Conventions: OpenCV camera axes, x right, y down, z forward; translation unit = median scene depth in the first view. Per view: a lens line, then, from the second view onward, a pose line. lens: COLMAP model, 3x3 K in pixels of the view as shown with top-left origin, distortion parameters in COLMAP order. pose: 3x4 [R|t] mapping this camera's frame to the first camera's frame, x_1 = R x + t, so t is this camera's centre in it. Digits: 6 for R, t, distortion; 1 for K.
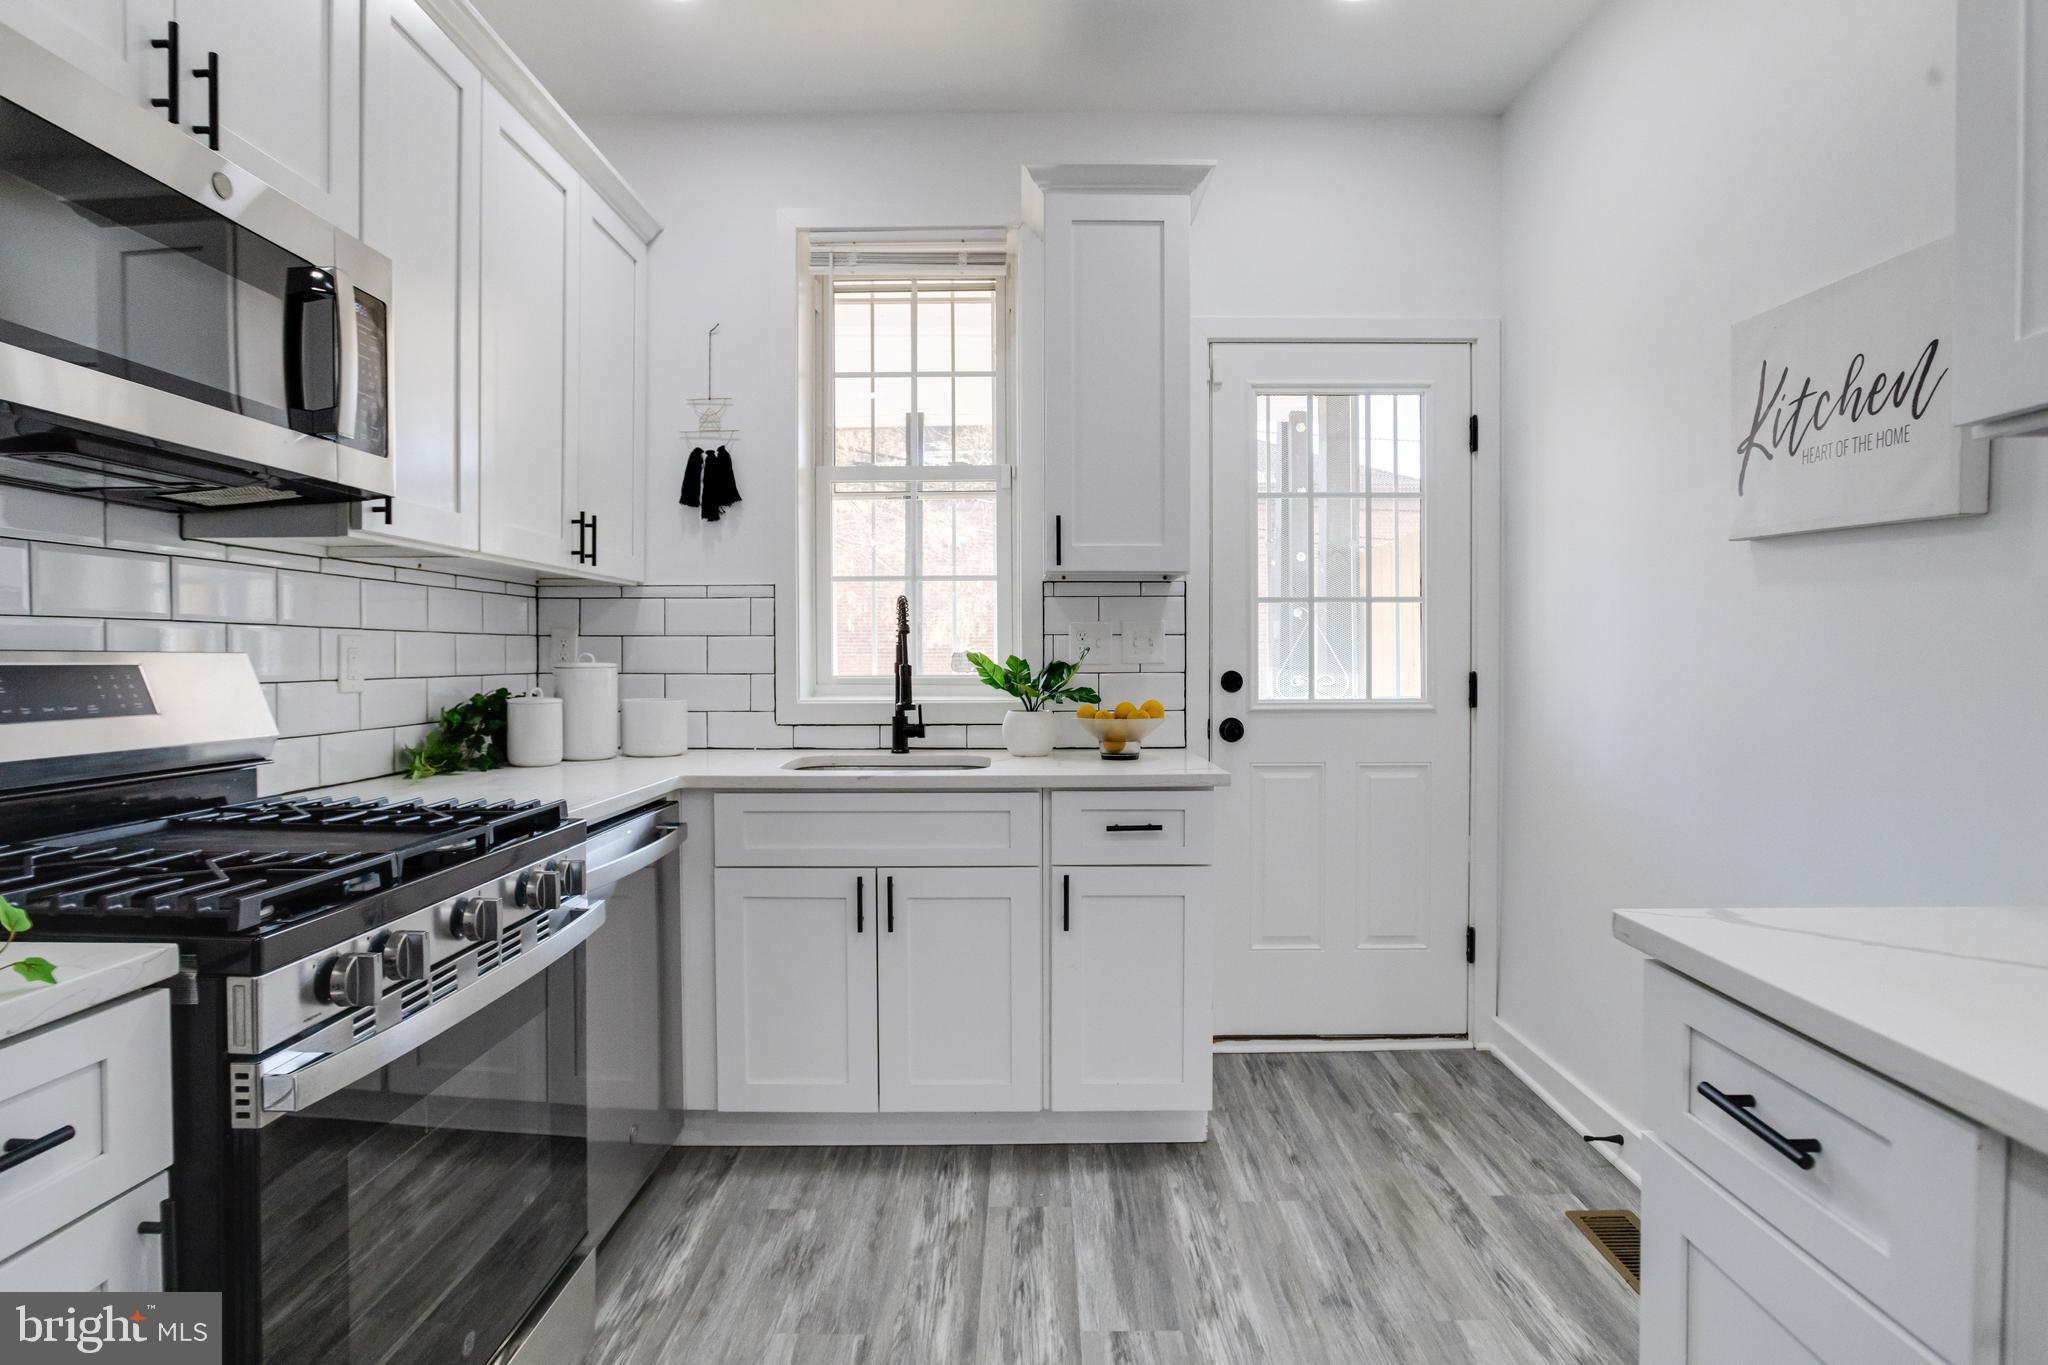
lens RADIAL K [[1065.9, 0, 997.1], [0, 1065.9, 672.8], [0, 0, 1]] dist [-0.042919, 0.018542]
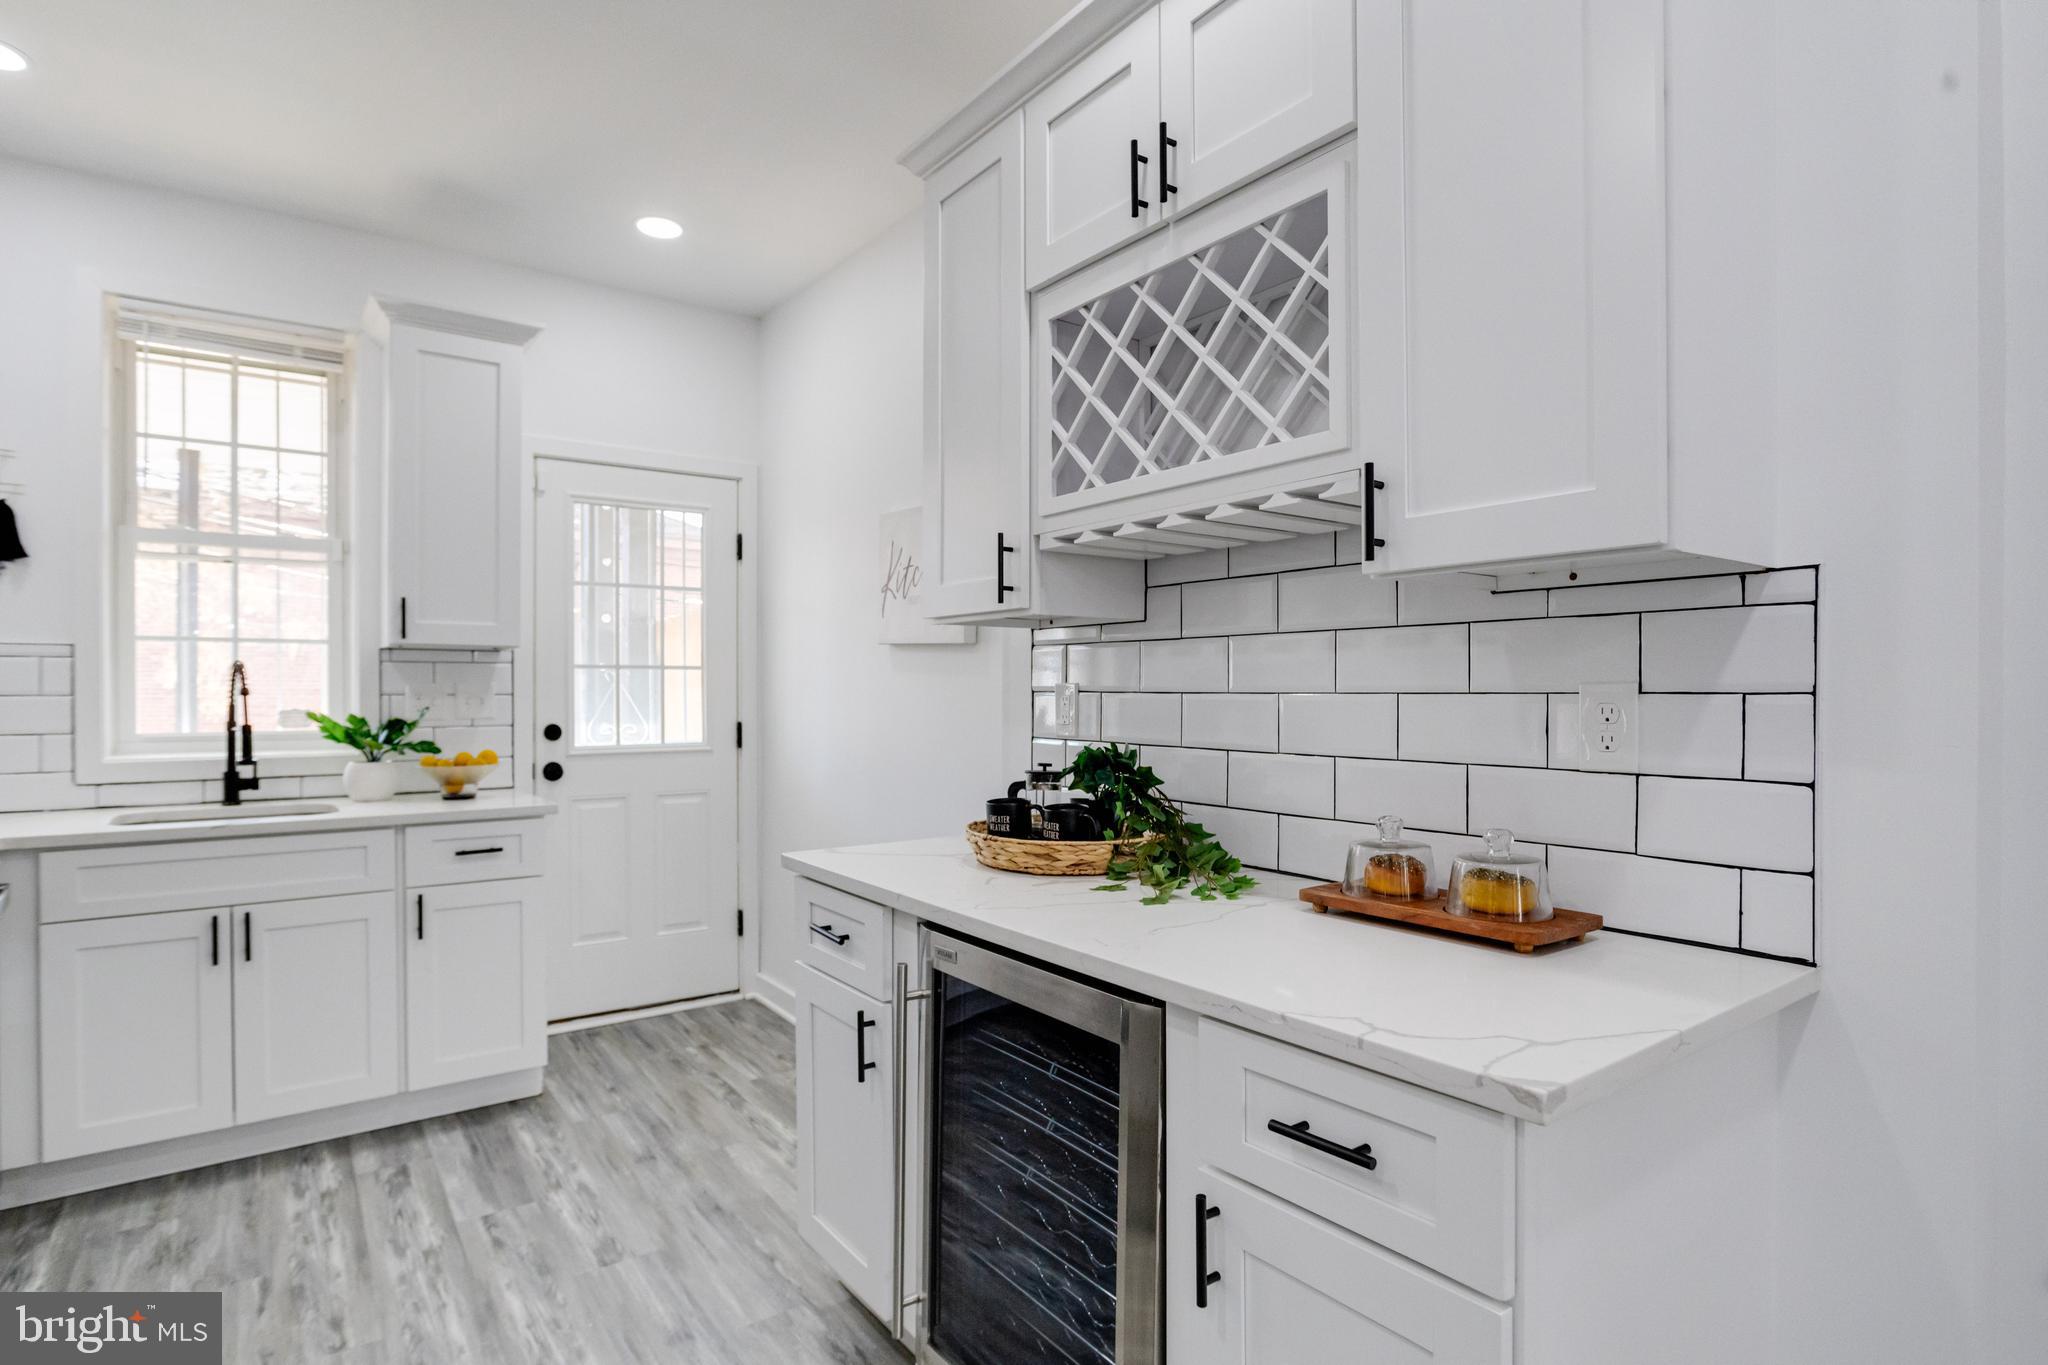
lens RADIAL K [[1065.9, 0, 1009.7], [0, 1065.9, 697.7], [0, 0, 1]] dist [-0.042919, 0.018542]
pose [[0.798019, -0.001629, 0.602630, -0.104545], [0.009403, 0.999908, -0.009748, -0.016218], [-0.602559, 0.013446, 0.797961, -0.326101]]
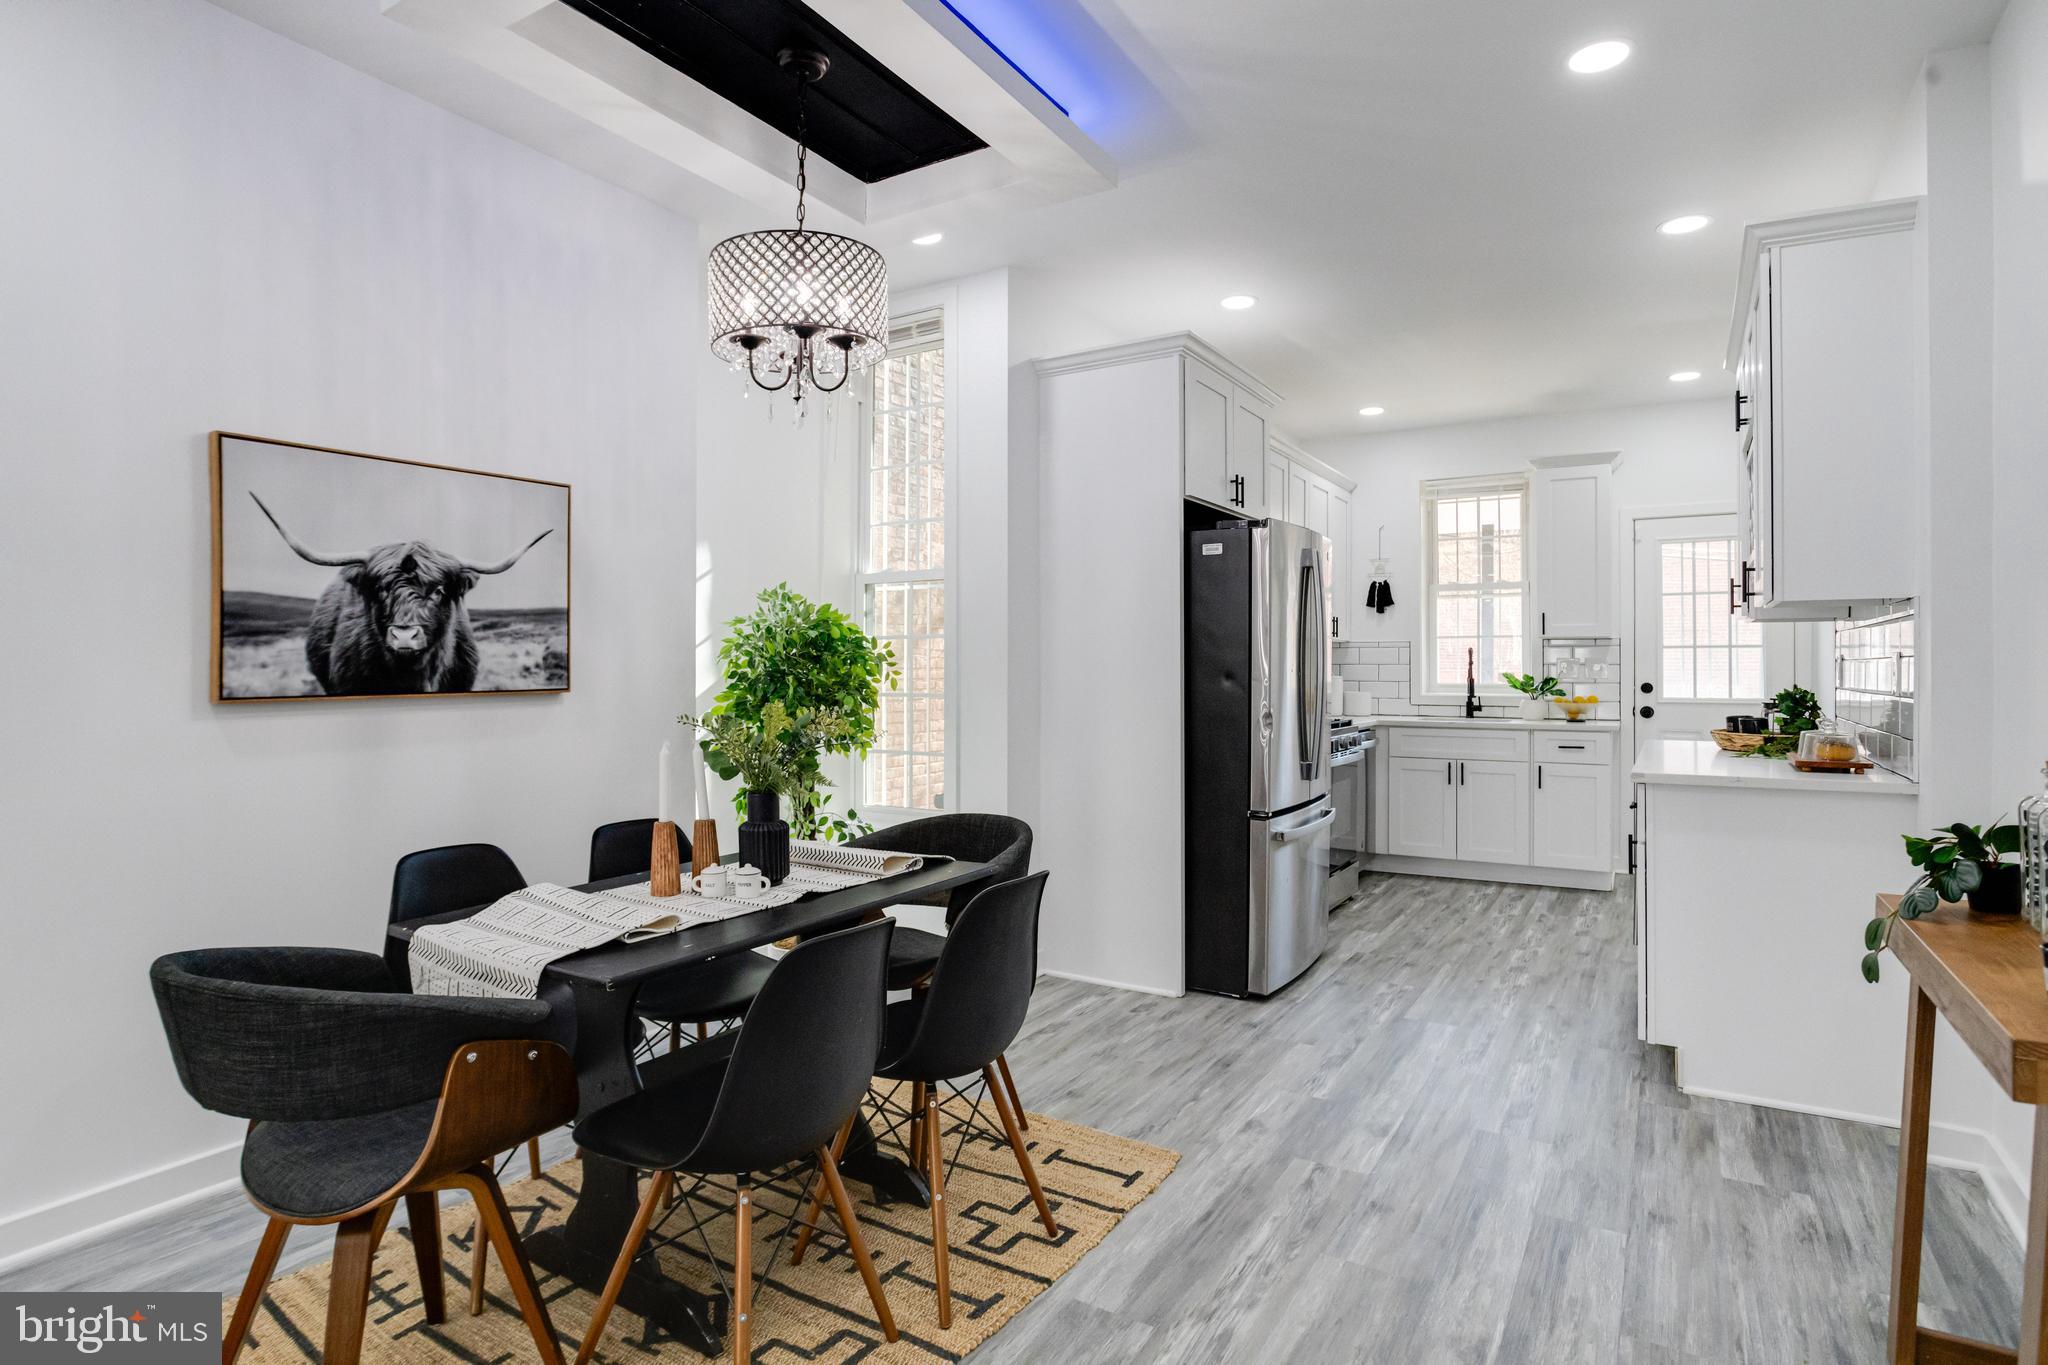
lens RADIAL K [[1065.9, 0, 1010.5], [0, 1065.9, 656.5], [0, 0, 1]] dist [-0.042919, 0.018542]
pose [[0.861649, -0.001968, -0.507501, 0.207182], [-0.013085, 0.999574, -0.026092, 0.017797], [0.507336, 0.029123, 0.861256, -1.410497]]
